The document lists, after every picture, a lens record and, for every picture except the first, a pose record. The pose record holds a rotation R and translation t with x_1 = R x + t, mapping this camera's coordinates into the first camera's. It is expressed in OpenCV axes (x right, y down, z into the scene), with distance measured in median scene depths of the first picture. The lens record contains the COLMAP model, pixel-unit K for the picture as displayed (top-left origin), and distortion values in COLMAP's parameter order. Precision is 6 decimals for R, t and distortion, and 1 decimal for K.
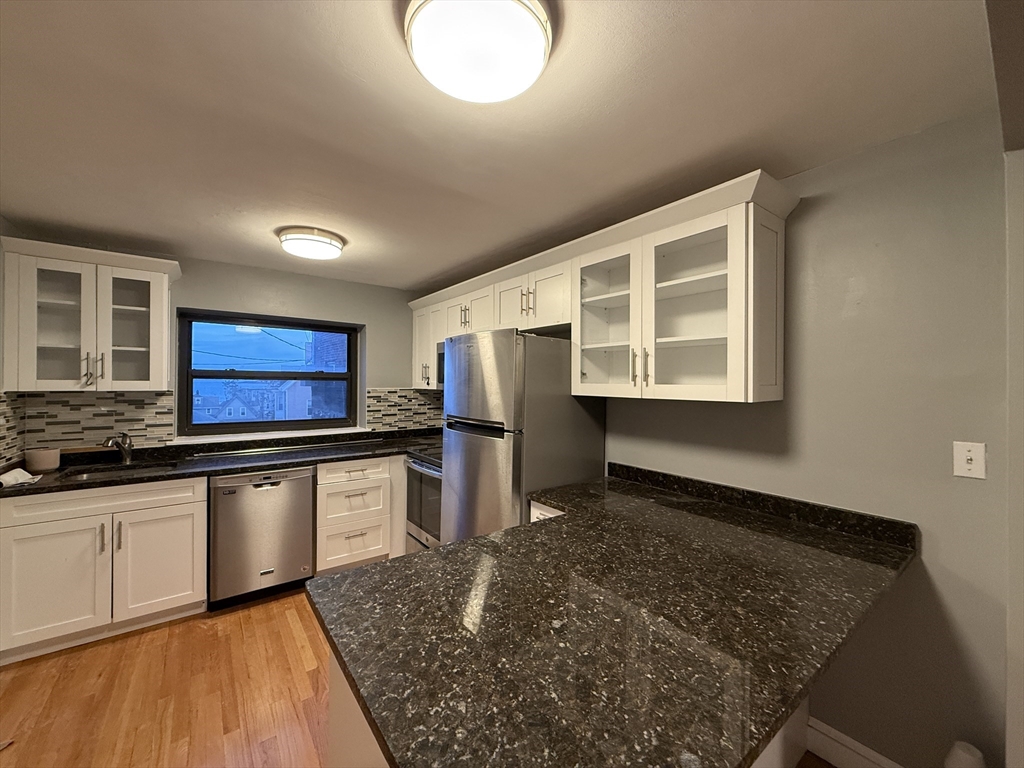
lens RADIAL K [[404.9, 0, 507.9], [0, 404.9, 386.5], [0, 0, 1]] dist [-0.000612, -0.000048]
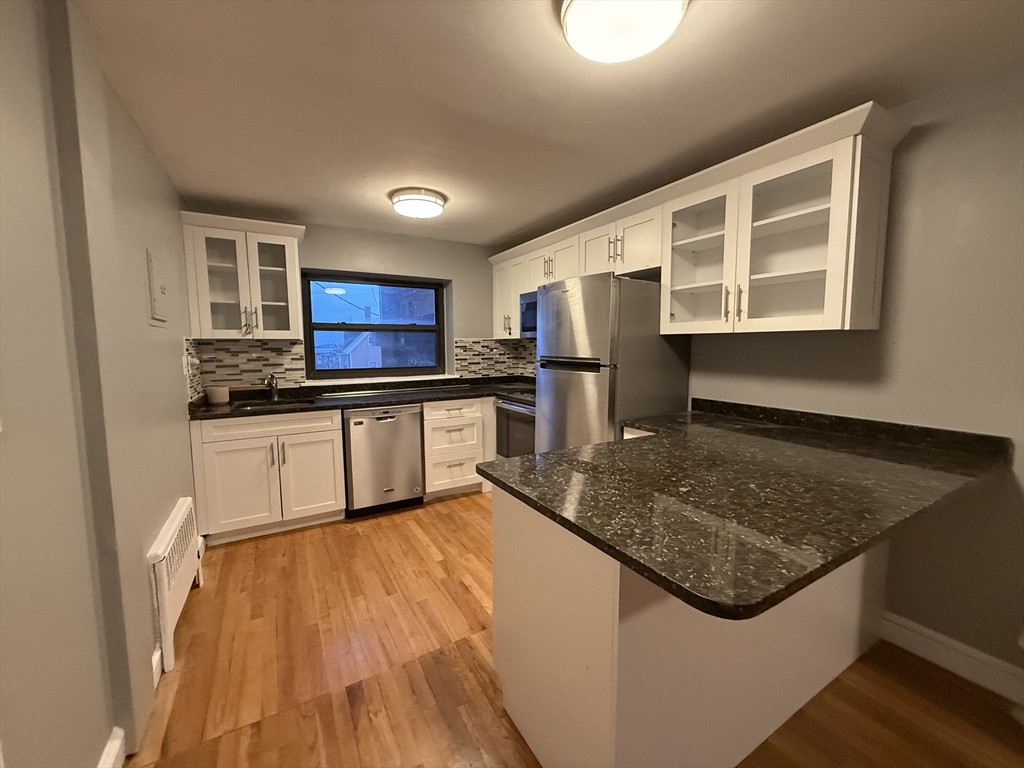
lens RADIAL K [[404.9, 0, 507.9], [0, 404.9, 386.3], [0, 0, 1]] dist [-0.000612, -0.000048]
pose [[0.992510, -0.001553, -0.122155, -0.114944], [0.013004, 0.995581, 0.093002, 0.053027], [0.121471, -0.093894, 0.988144, -0.132227]]
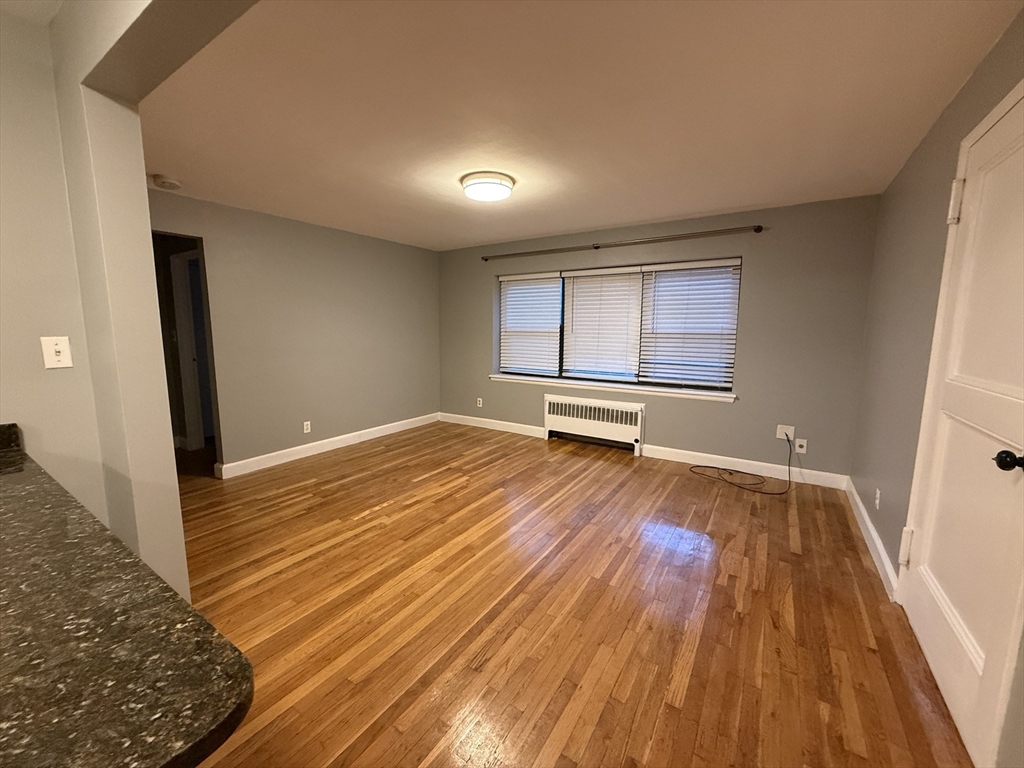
lens RADIAL K [[404.9, 0, 512.0], [0, 404.9, 383.4], [0, 0, 1]] dist [-0.000612, -0.000048]
pose [[-0.337259, -0.132328, 0.932065, -0.205997], [-0.003010, 0.990218, 0.139495, 0.060469], [-0.941407, 0.044240, -0.334358, 0.104132]]
